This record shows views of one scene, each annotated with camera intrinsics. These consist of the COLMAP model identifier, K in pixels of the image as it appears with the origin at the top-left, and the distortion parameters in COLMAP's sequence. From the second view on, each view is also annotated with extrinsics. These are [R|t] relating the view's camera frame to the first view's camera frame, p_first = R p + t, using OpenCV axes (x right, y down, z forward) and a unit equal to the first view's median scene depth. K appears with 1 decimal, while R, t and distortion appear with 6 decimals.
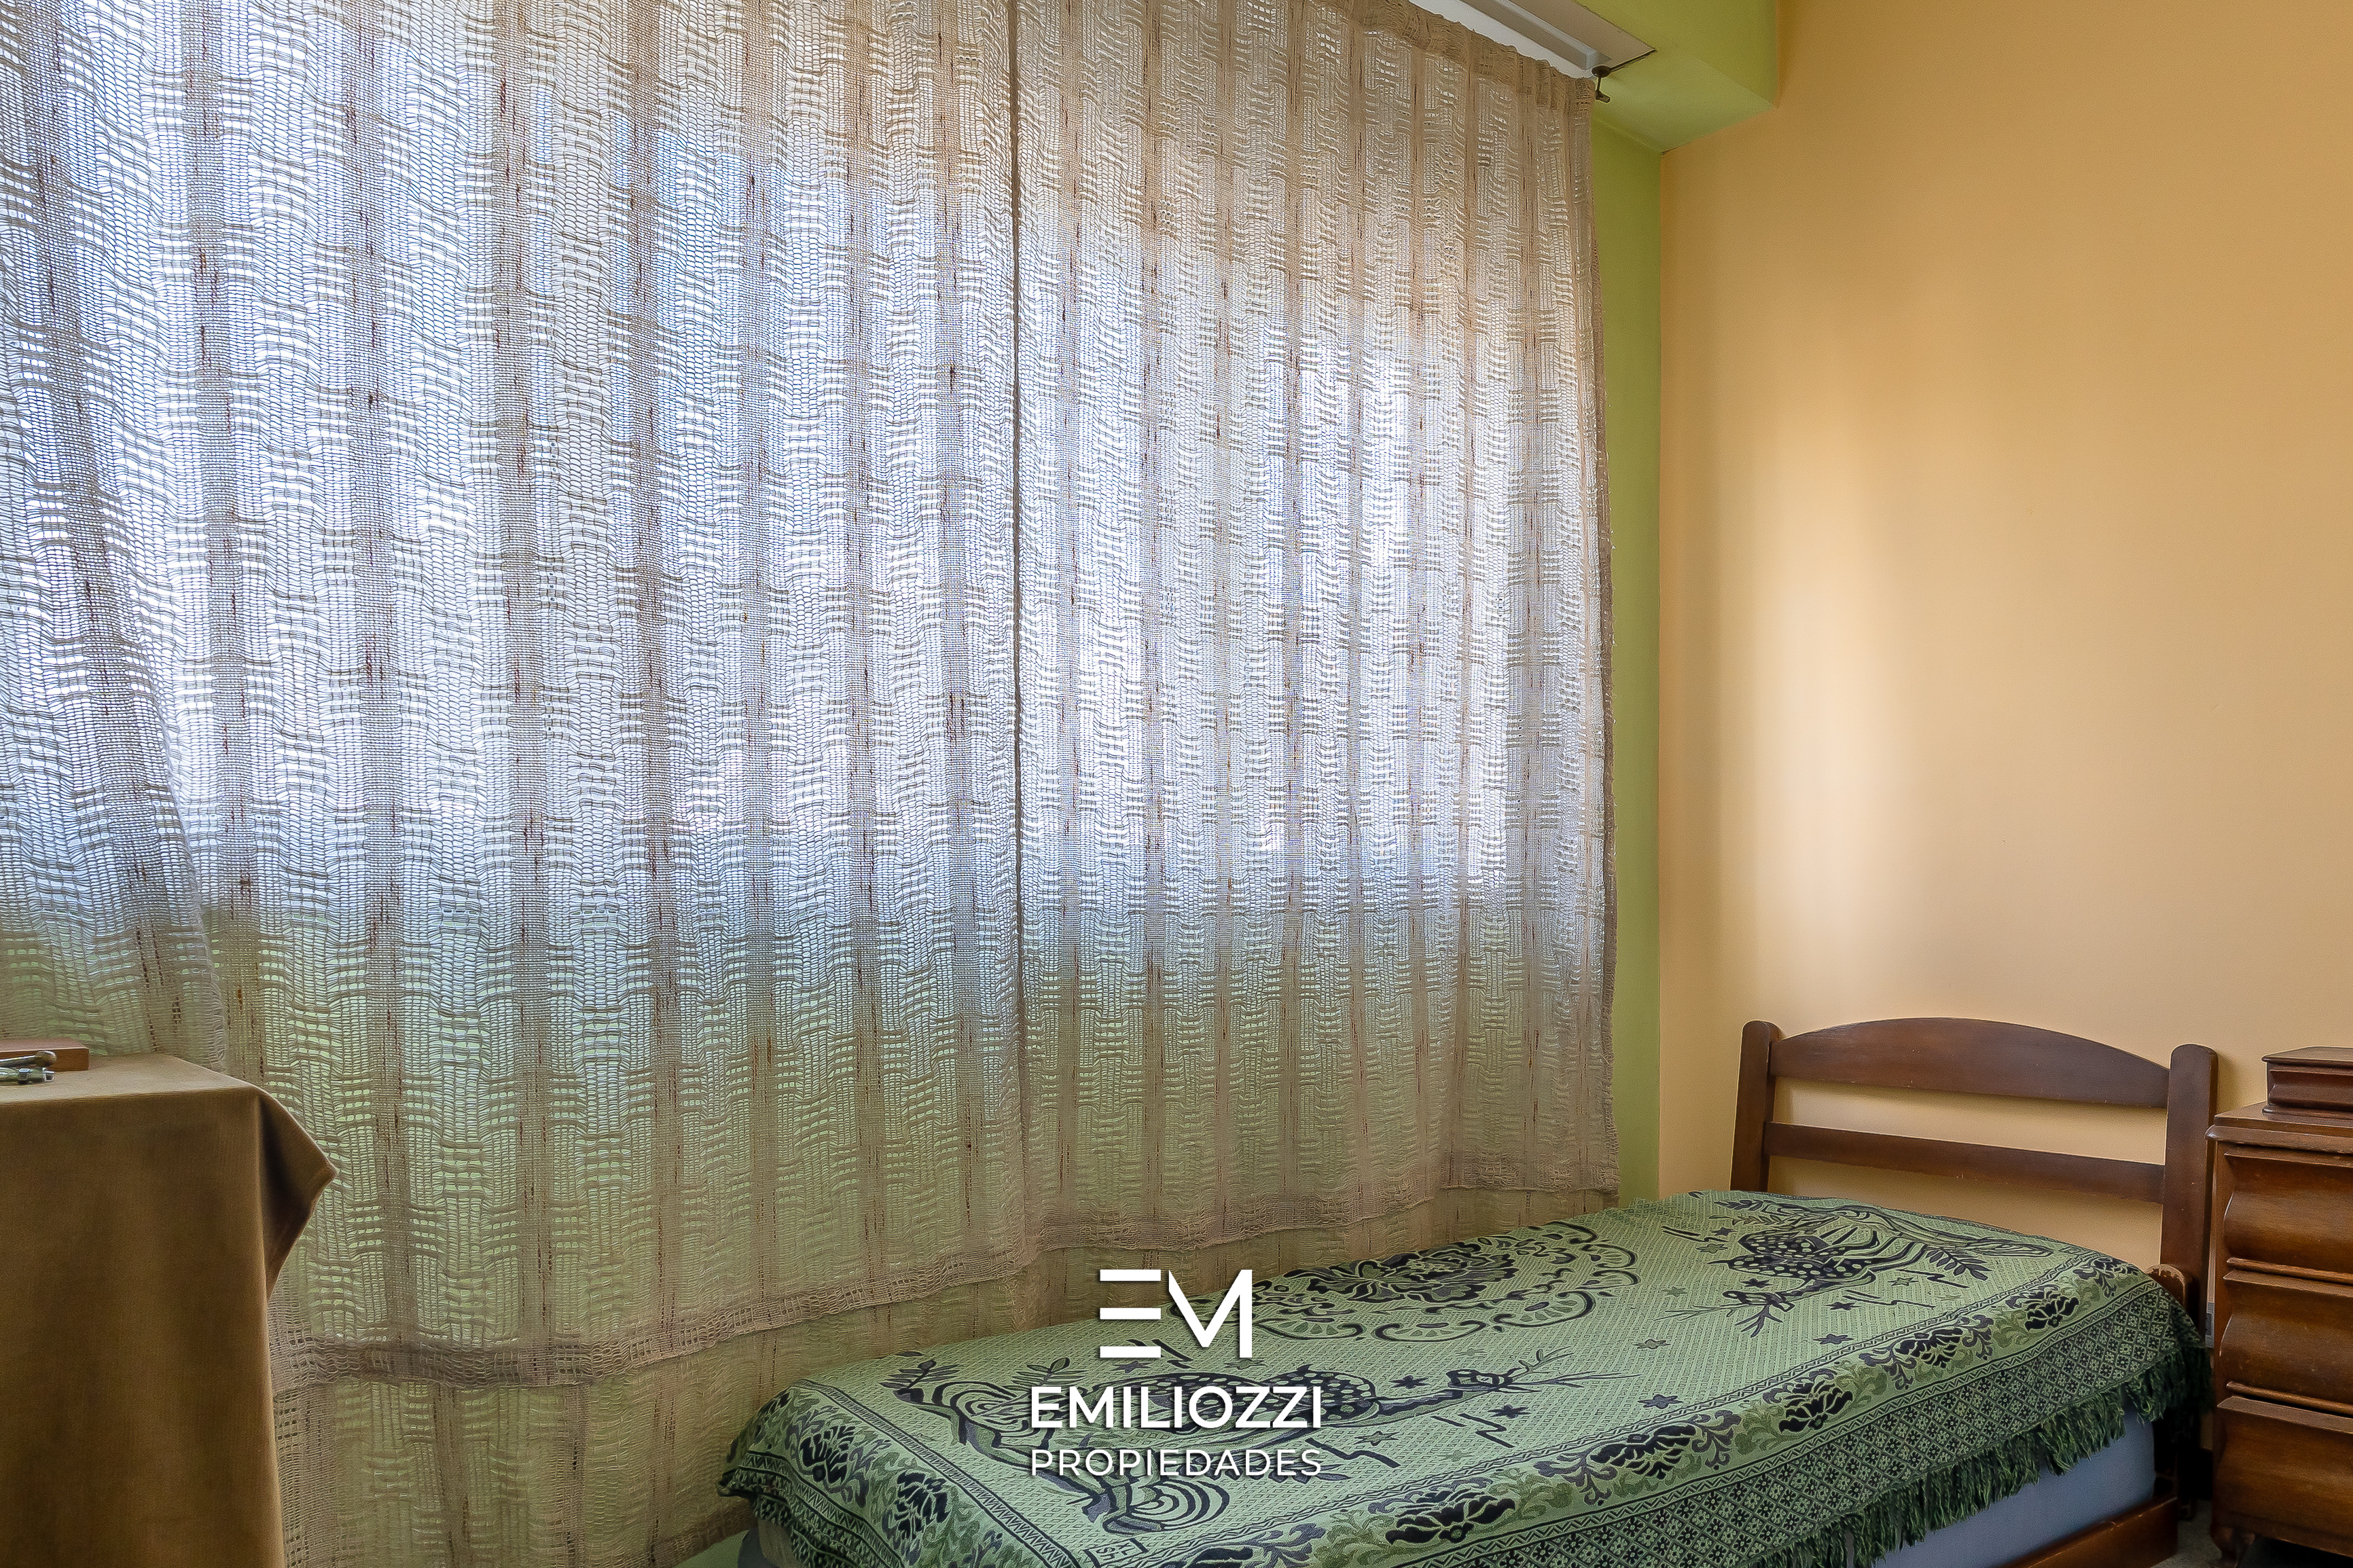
lens RADIAL K [[1621.2, 0, 1176.5], [0, 1621.2, 784.0], [0, 0, 1]] dist [-0.004779, -0.002311]
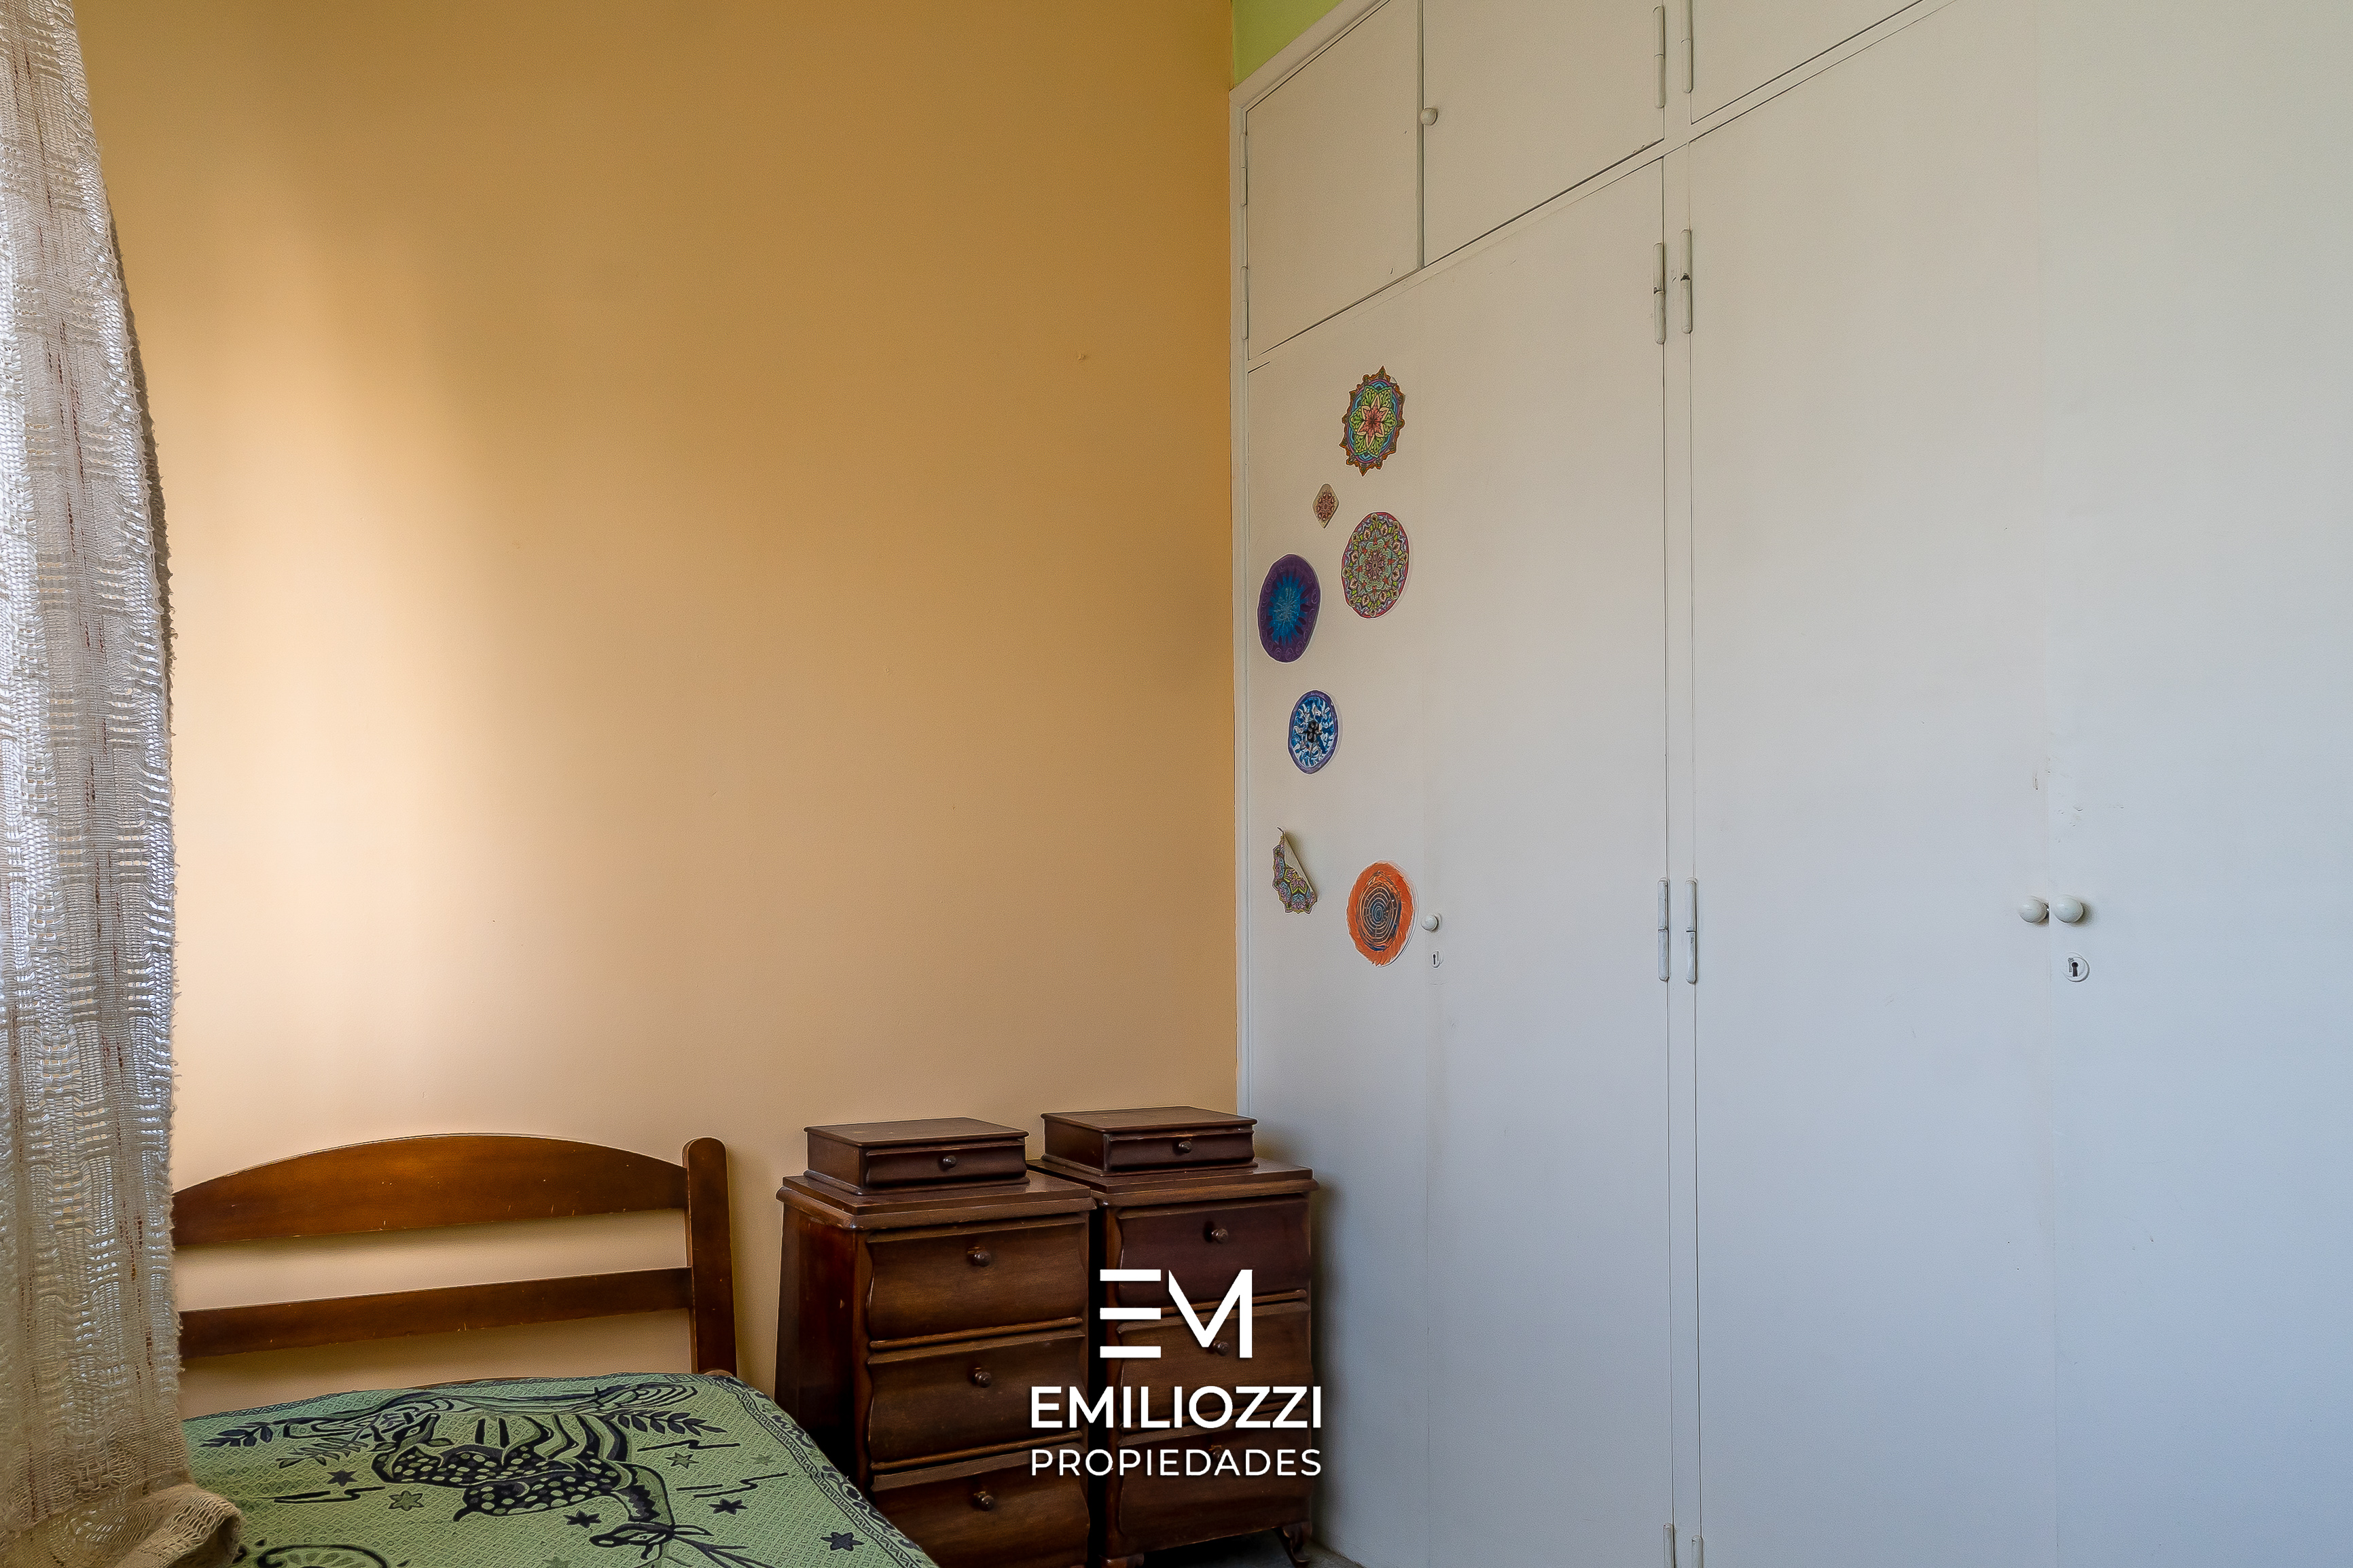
lens RADIAL K [[1621.2, 0, 1176.5], [0, 1621.2, 784.0], [0, 0, 1]] dist [-0.004779, -0.002311]
pose [[0.173145, 0.112679, 0.978429, -0.308998], [-0.080211, 0.991747, -0.100018, 0.019671], [-0.981625, -0.061163, 0.180755, 0.519659]]
